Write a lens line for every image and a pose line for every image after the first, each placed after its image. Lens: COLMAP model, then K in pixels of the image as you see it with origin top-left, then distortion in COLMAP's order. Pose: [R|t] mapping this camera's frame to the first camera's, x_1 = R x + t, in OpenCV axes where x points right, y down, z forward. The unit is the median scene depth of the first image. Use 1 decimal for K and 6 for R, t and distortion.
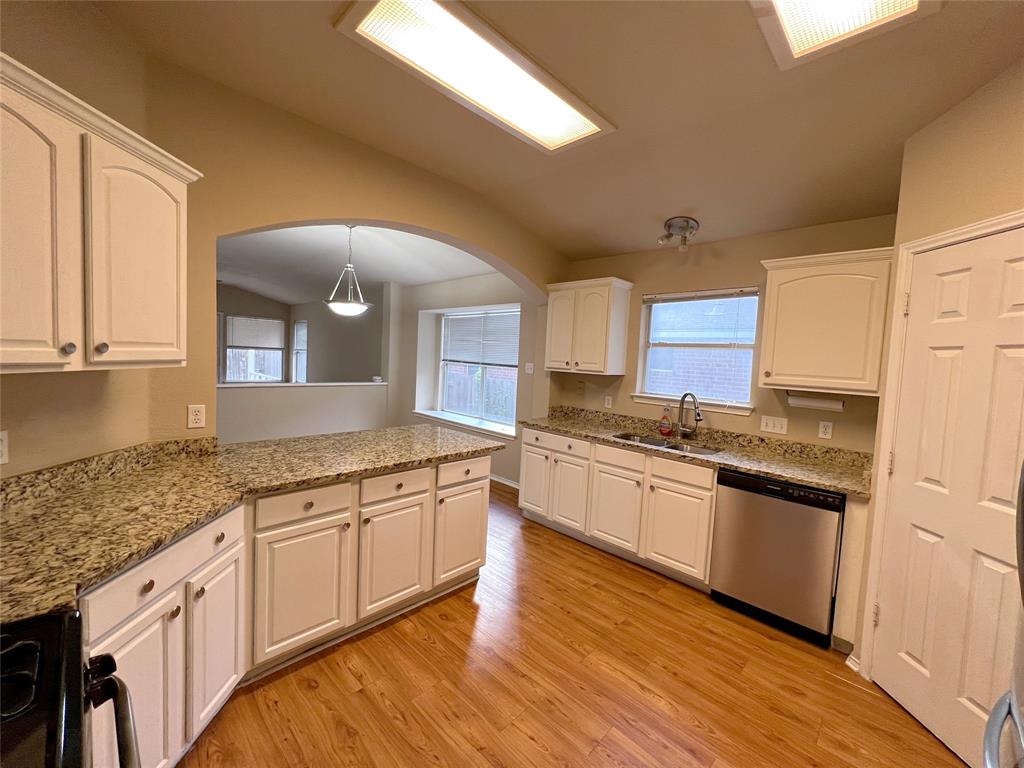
lens RADIAL K [[413.0, 0, 517.4], [0, 413.0, 381.6], [0, 0, 1]] dist [0.001187, 0.000228]
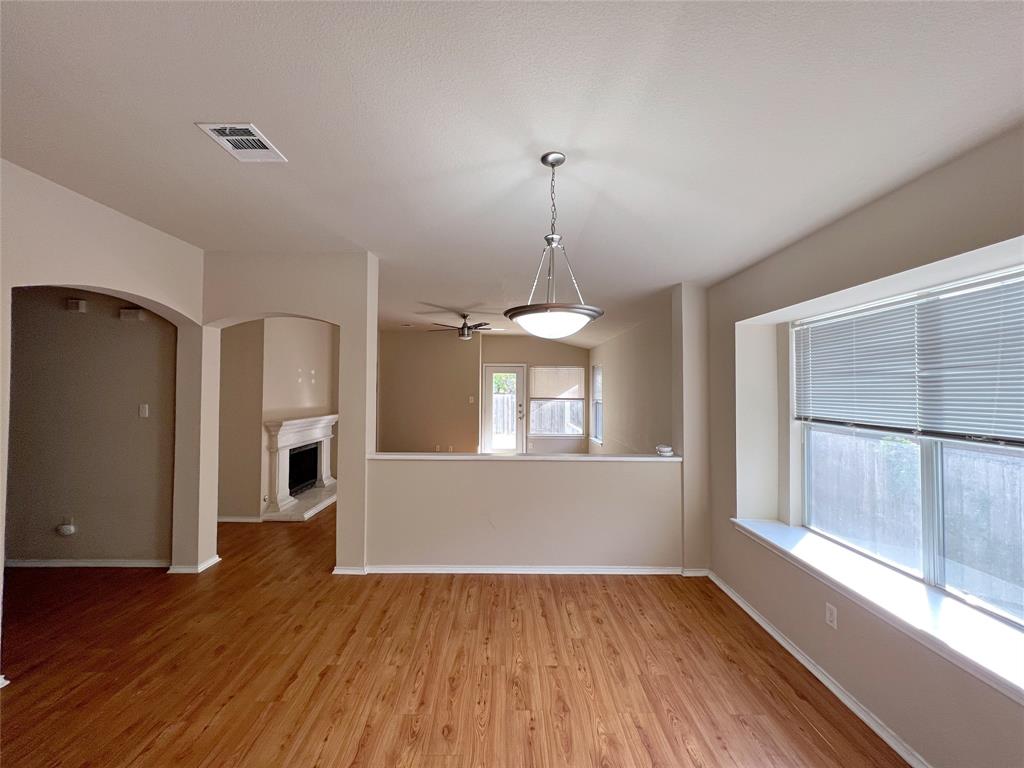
lens RADIAL K [[413.0, 0, 515.6], [0, 413.0, 377.4], [0, 0, 1]] dist [0.001187, 0.000228]
pose [[0.709423, -0.068864, -0.701410, -0.123302], [-0.011253, 0.993981, -0.108969, -0.072767], [0.704693, 0.085198, 0.704379, 0.720986]]
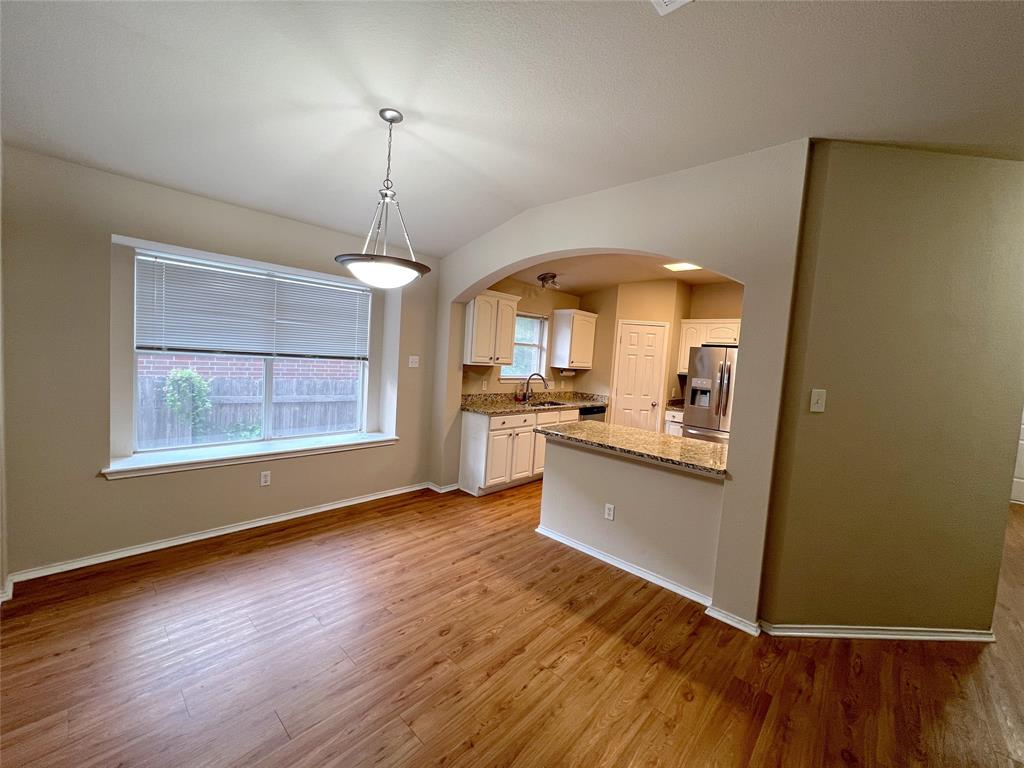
lens RADIAL K [[413.0, 0, 510.7], [0, 413.0, 365.6], [0, 0, 1]] dist [0.001187, 0.000228]
pose [[-0.023918, -0.081247, 0.996407, -1.106866], [-0.008821, 0.996670, 0.081057, -0.123495], [-0.999675, -0.006851, -0.024555, 0.972617]]
